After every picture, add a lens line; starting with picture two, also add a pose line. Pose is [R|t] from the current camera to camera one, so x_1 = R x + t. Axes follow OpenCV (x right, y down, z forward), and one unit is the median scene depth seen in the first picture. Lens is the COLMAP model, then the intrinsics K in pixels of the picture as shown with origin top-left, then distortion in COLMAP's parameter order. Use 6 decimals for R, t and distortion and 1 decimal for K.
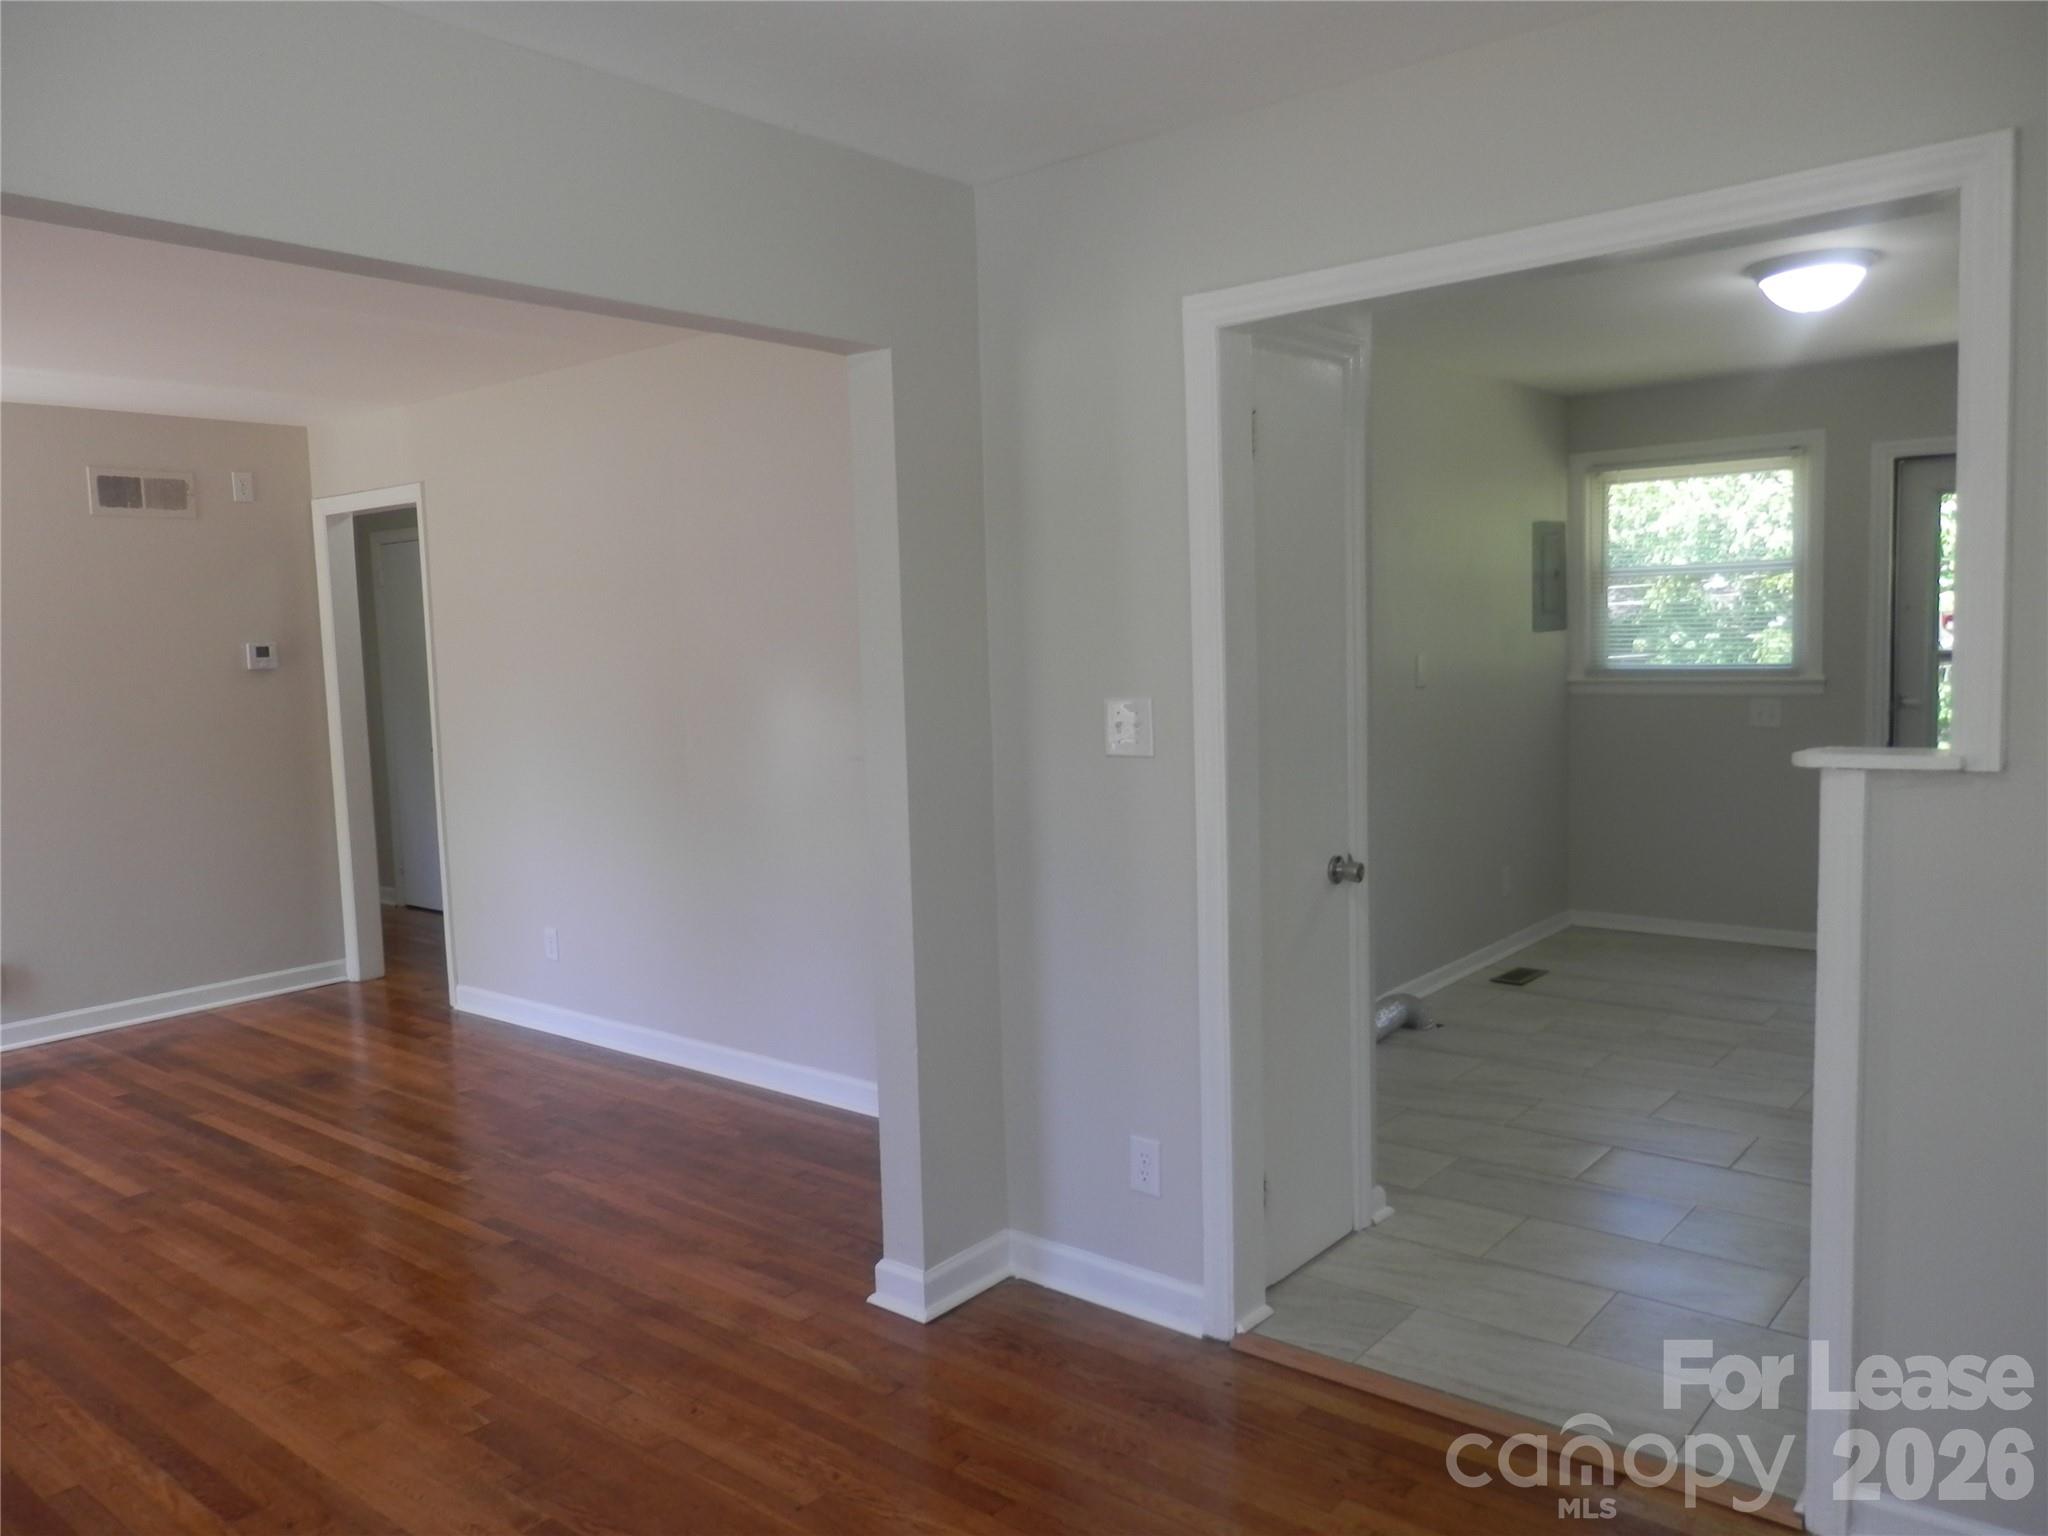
lens RADIAL K [[1509.3, 0, 1013.2], [0, 1509.3, 768.2], [0, 0, 1]] dist [-0.002594, 0.009574]
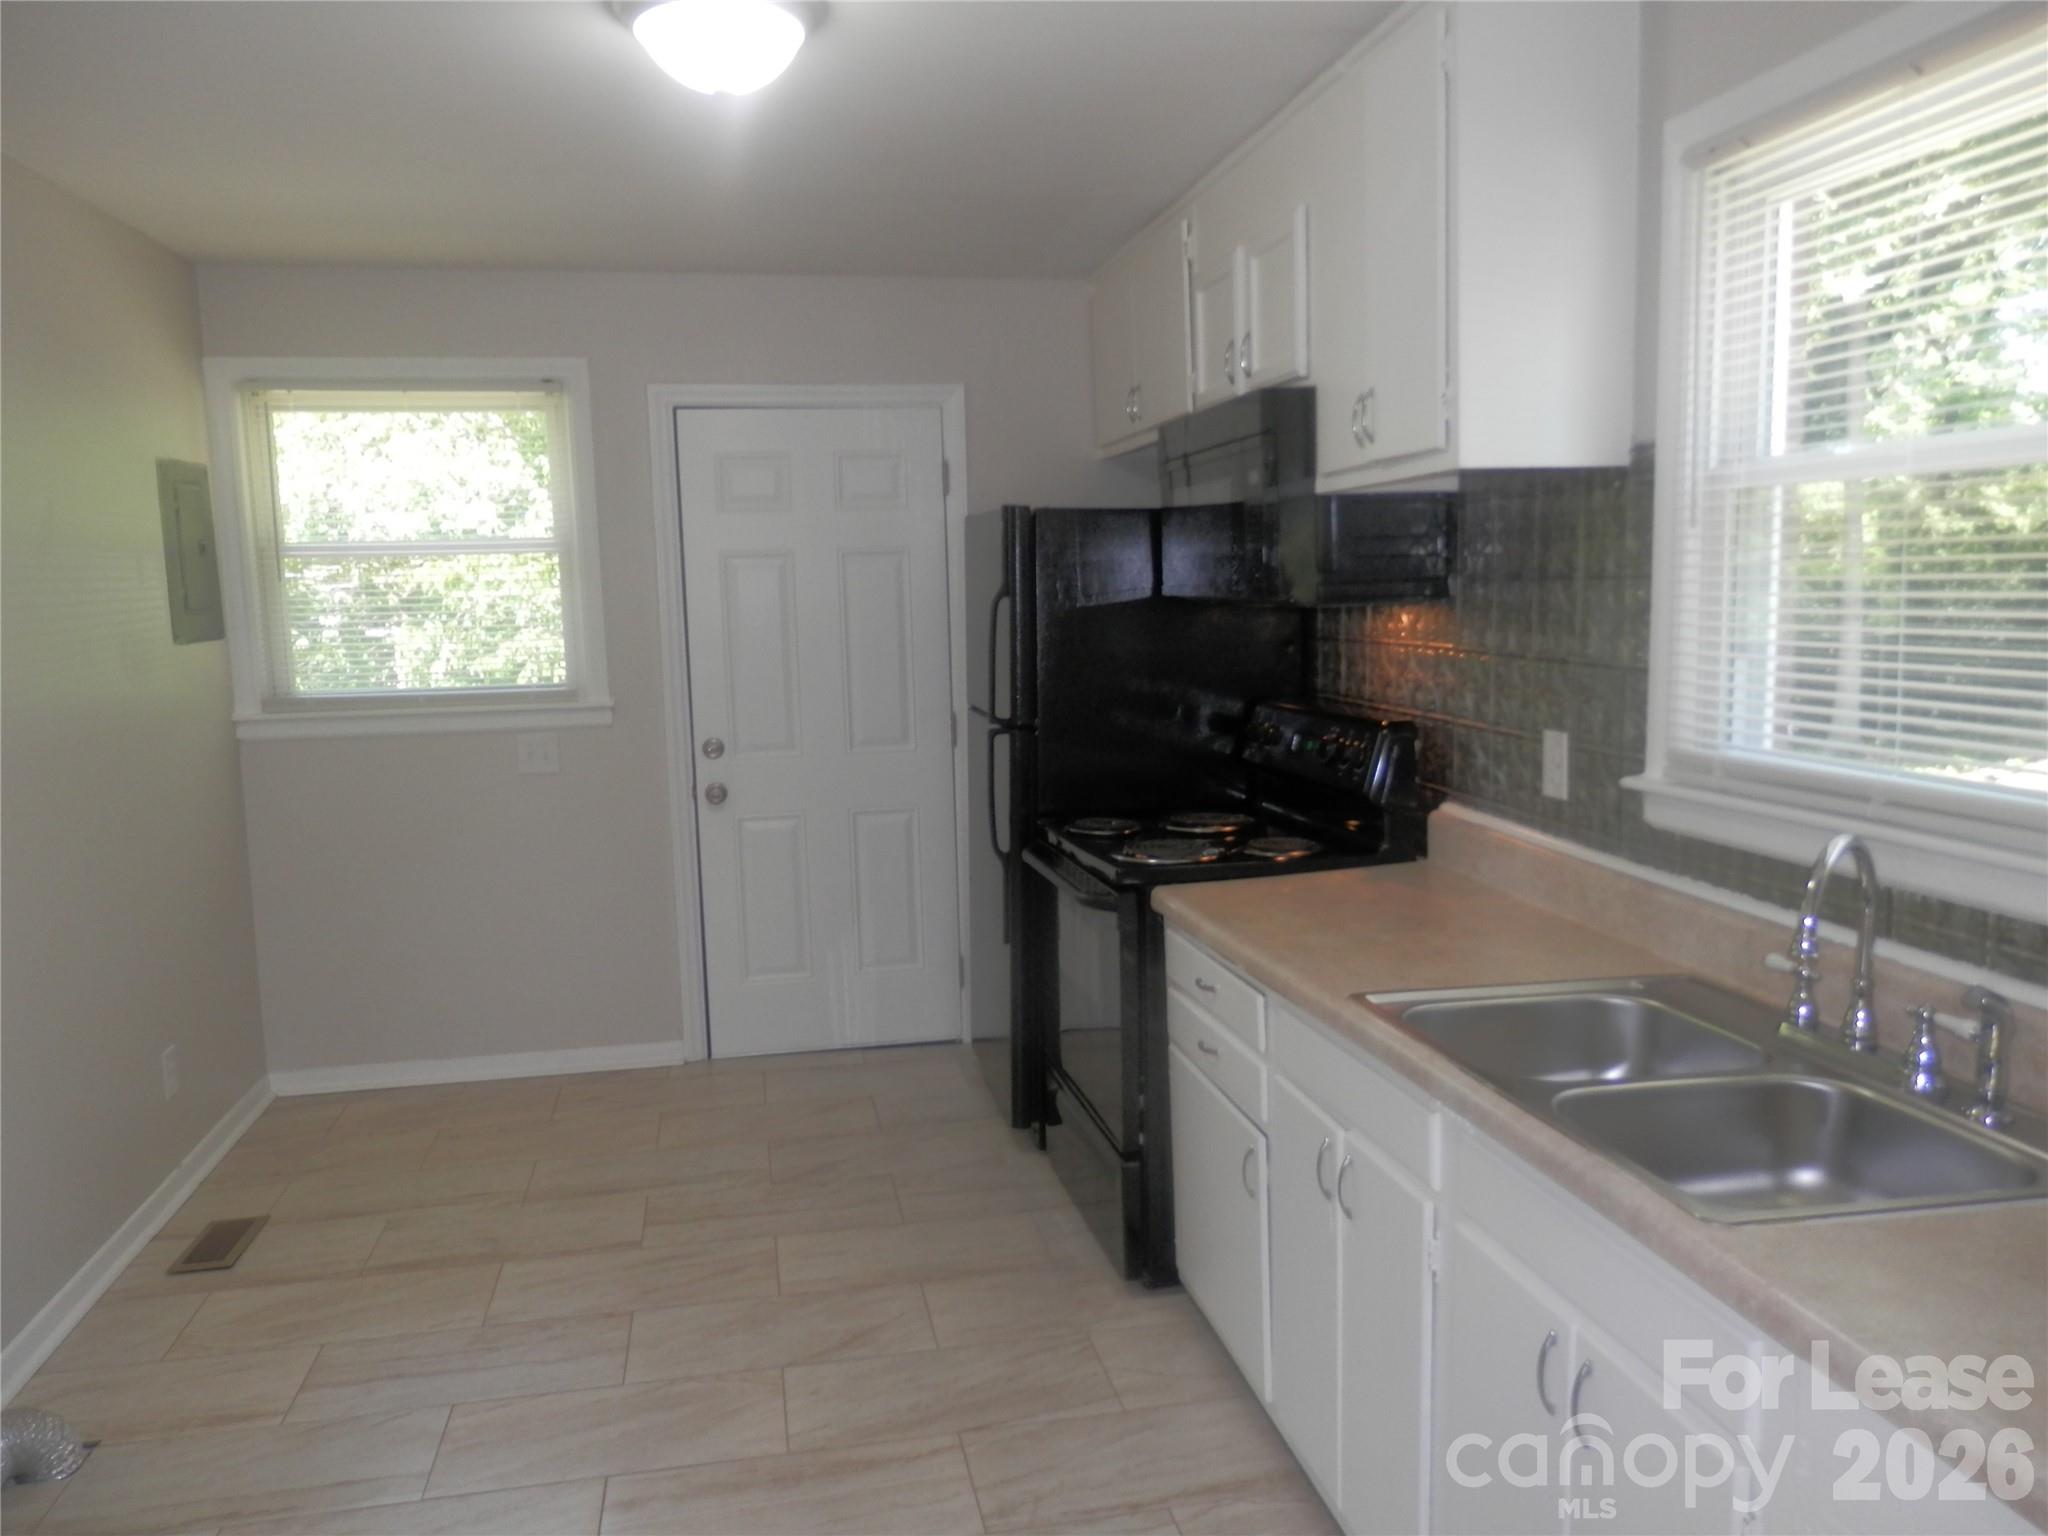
lens RADIAL K [[1509.3, 0, 1029.1], [0, 1509.3, 763.6], [0, 0, 1]] dist [-0.002594, 0.009574]
pose [[0.629596, -0.080204, 0.772772, 0.119869], [0.078260, 0.996145, 0.039628, -0.053106], [-0.772971, 0.035528, 0.633445, 0.470781]]
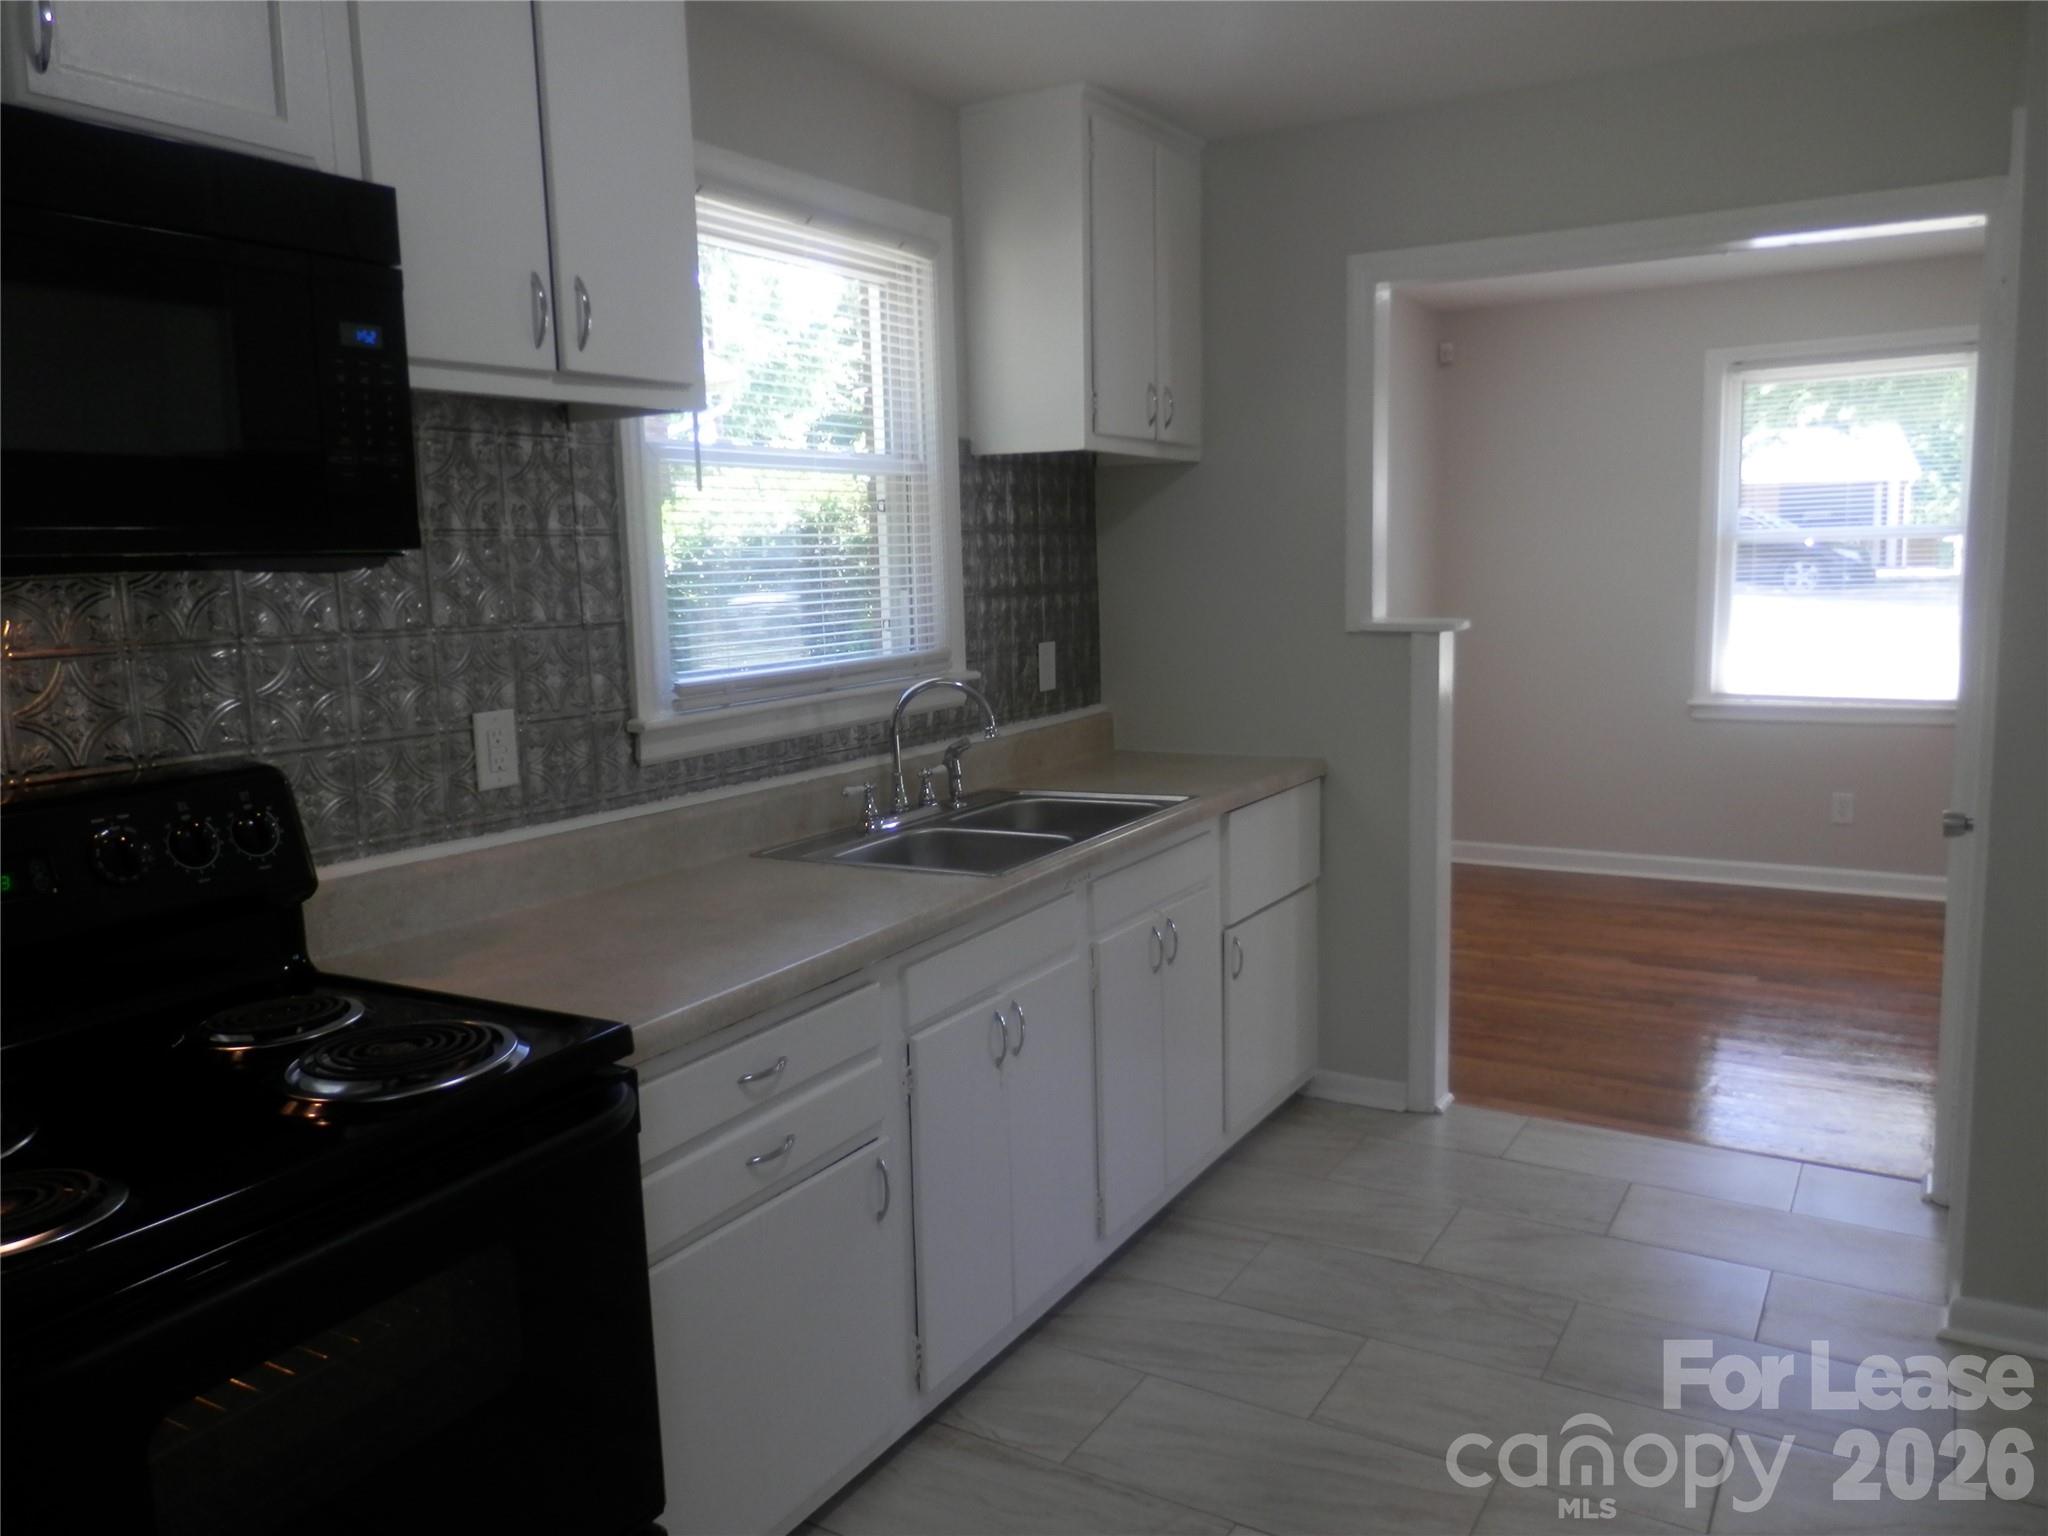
lens RADIAL K [[1509.3, 0, 1022.2], [0, 1509.3, 758.8], [0, 0, 1]] dist [-0.002594, 0.009574]
pose [[-0.988118, 0.073036, -0.135237, 0.548733], [0.040466, 0.972464, 0.229515, -0.114213], [0.148276, 0.221315, -0.963864, 1.134069]]
